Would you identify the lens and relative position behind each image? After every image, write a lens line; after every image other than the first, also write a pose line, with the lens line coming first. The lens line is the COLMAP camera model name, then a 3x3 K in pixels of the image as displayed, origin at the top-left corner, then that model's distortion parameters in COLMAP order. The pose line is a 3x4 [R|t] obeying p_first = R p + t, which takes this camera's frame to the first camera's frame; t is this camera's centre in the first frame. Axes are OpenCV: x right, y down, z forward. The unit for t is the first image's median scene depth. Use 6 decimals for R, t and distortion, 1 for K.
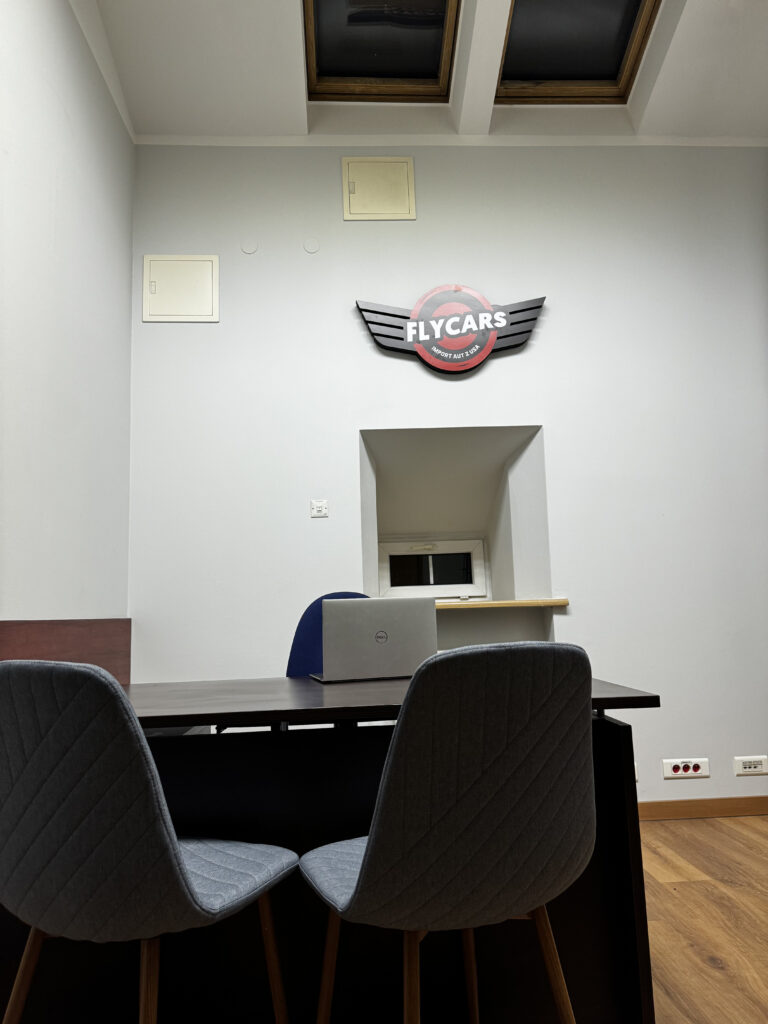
lens RADIAL K [[729.2, 0, 384.5], [0, 729.2, 506.5], [0, 0, 1]] dist [0.051205, -0.039224]
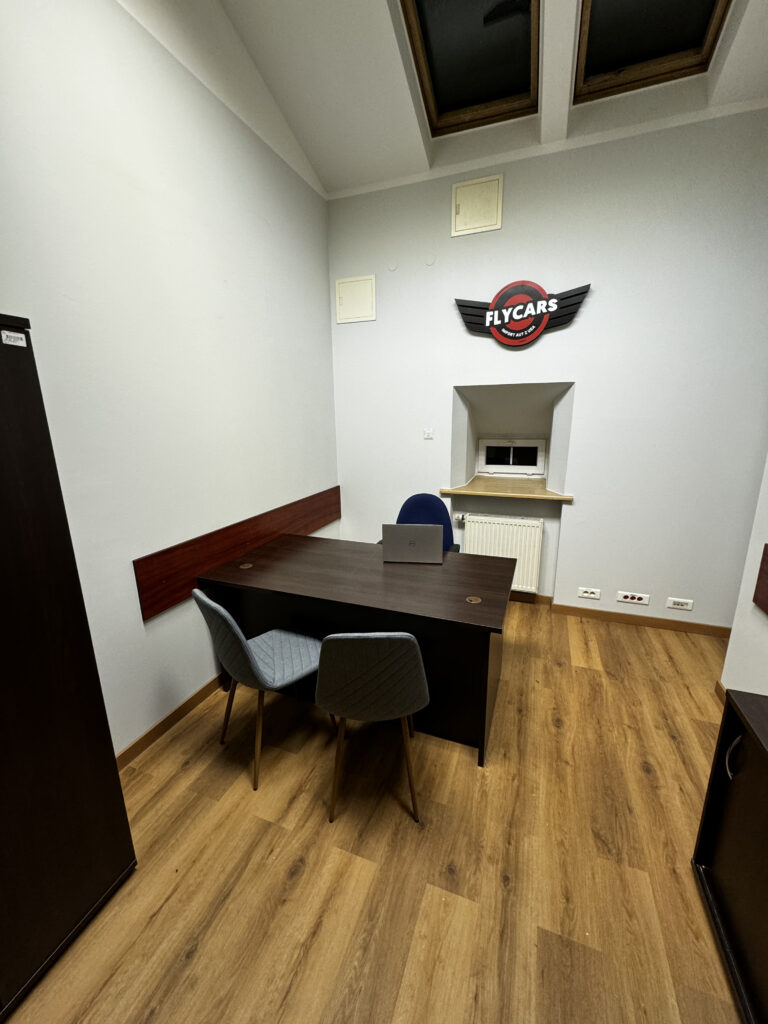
lens RADIAL K [[406.0, 0, 386.9], [0, 406.0, 510.5], [0, 0, 1]] dist [-0.002745, 0.000430]
pose [[0.915961, 0.115306, -0.384344, 0.212416], [0.039710, 0.927076, 0.372765, -0.191213], [0.399298, -0.356701, 0.844586, 0.054453]]
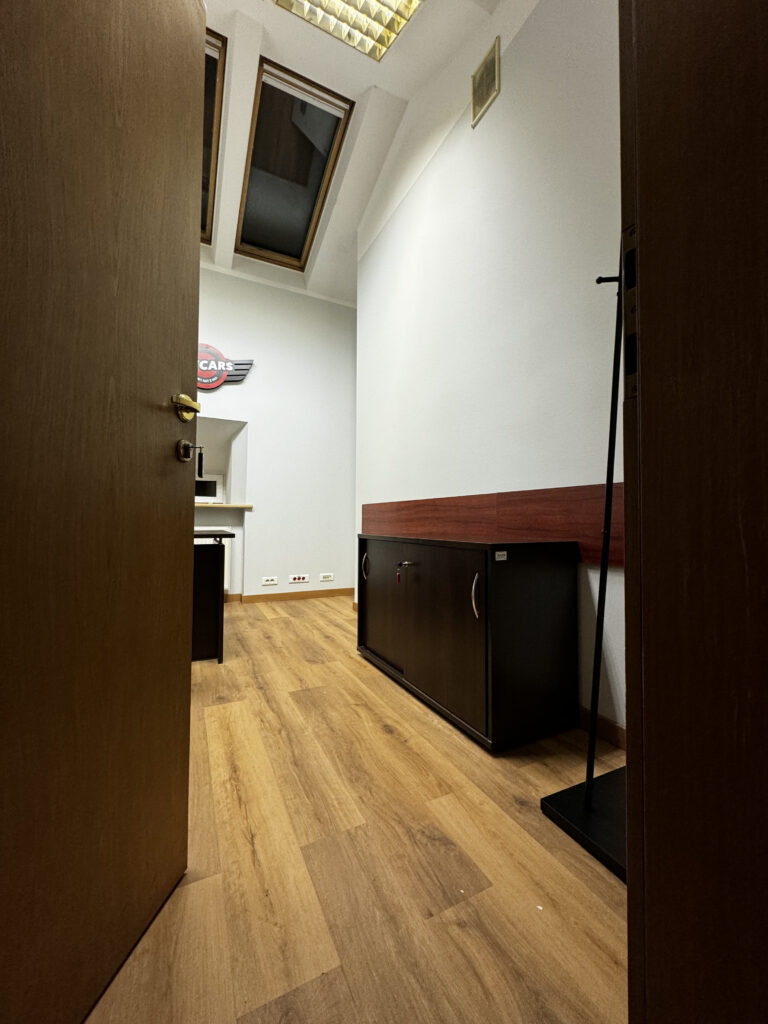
lens RADIAL K [[406.0, 0, 386.4], [0, 406.0, 509.9], [0, 0, 1]] dist [-0.002745, 0.000430]
pose [[0.915523, 0.052773, 0.398790, 0.129044], [-0.097091, 0.991038, 0.091748, -0.006760], [-0.390374, -0.122716, 0.912441, -0.243277]]
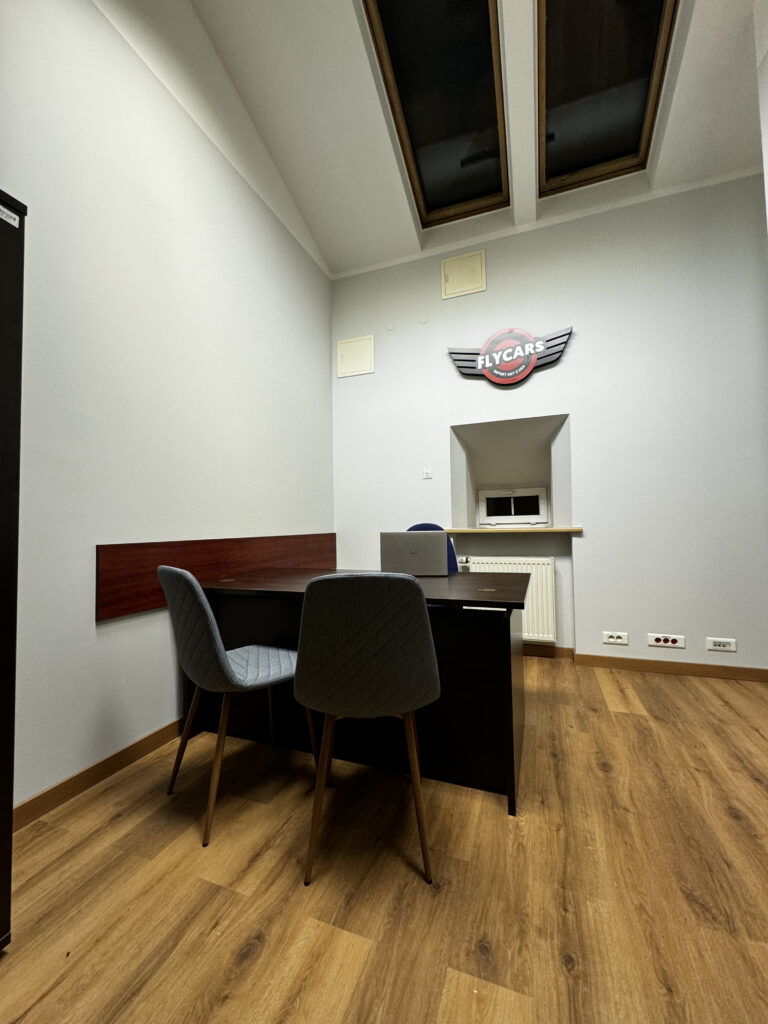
lens RADIAL K [[406.0, 0, 387.2], [0, 406.0, 509.9], [0, 0, 1]] dist [-0.002745, 0.000430]
pose [[0.917770, 0.002610, -0.397103, 0.203805], [0.043346, 0.993345, 0.106708, -0.018712], [0.394739, -0.115146, 0.911550, 0.058012]]
